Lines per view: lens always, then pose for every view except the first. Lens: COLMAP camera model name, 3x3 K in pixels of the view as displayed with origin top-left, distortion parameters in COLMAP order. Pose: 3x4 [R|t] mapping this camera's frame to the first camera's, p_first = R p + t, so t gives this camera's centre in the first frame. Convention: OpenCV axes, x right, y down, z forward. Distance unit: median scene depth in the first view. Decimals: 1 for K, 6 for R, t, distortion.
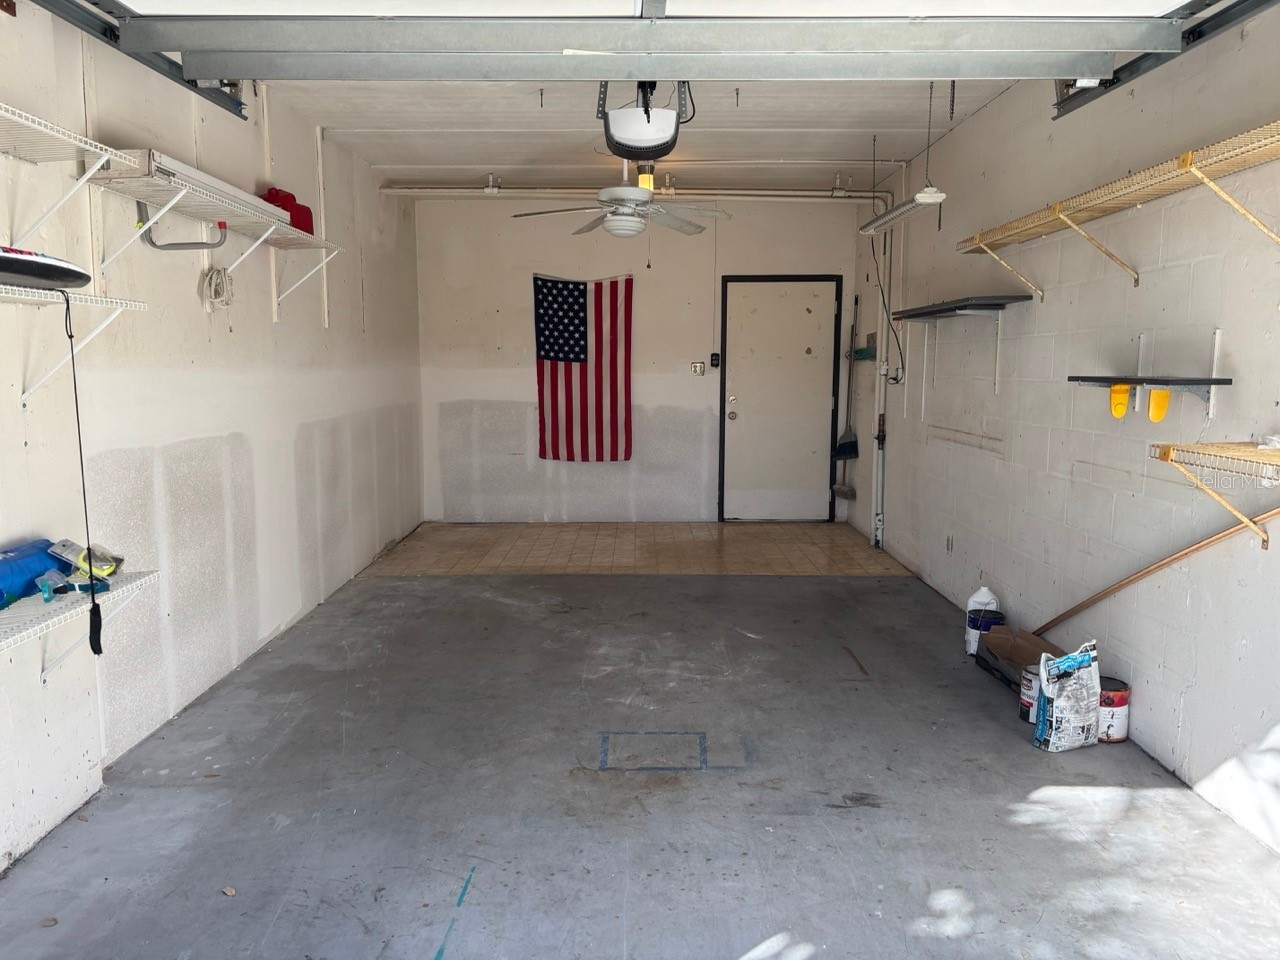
lens RADIAL K [[988.2, 0, 639.3], [0, 988.2, 482.3], [0, 0, 1]] dist [0.013272, 0.000622]
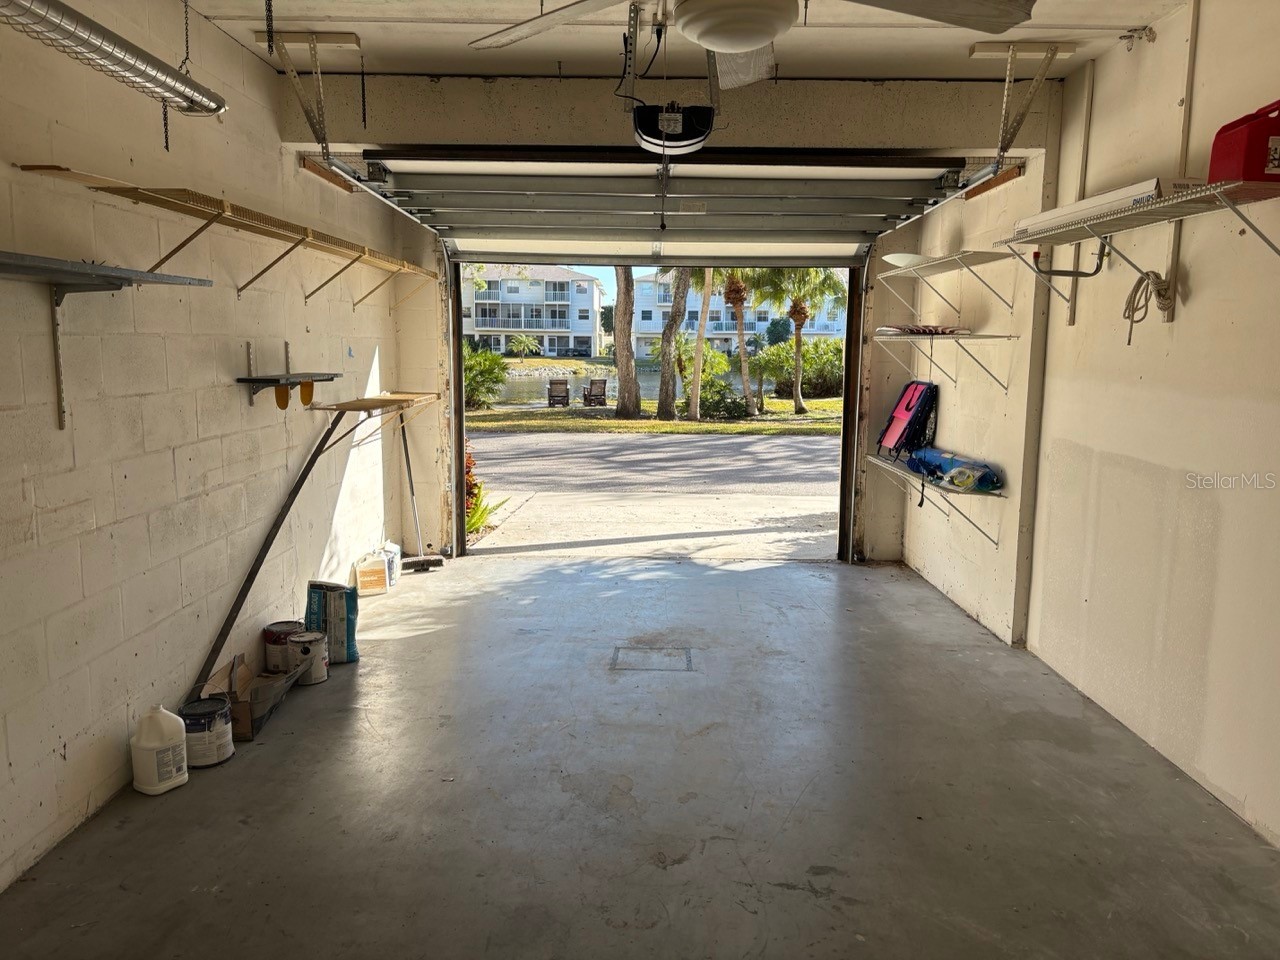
lens RADIAL K [[988.2, 0, 640.6], [0, 988.2, 481.2], [0, 0, 1]] dist [0.013272, 0.000622]
pose [[-0.999882, -0.013165, 0.007930, 0.022825], [-0.010714, 0.967016, 0.254491, -0.301963], [-0.011019, 0.254376, -0.967043, 2.246931]]
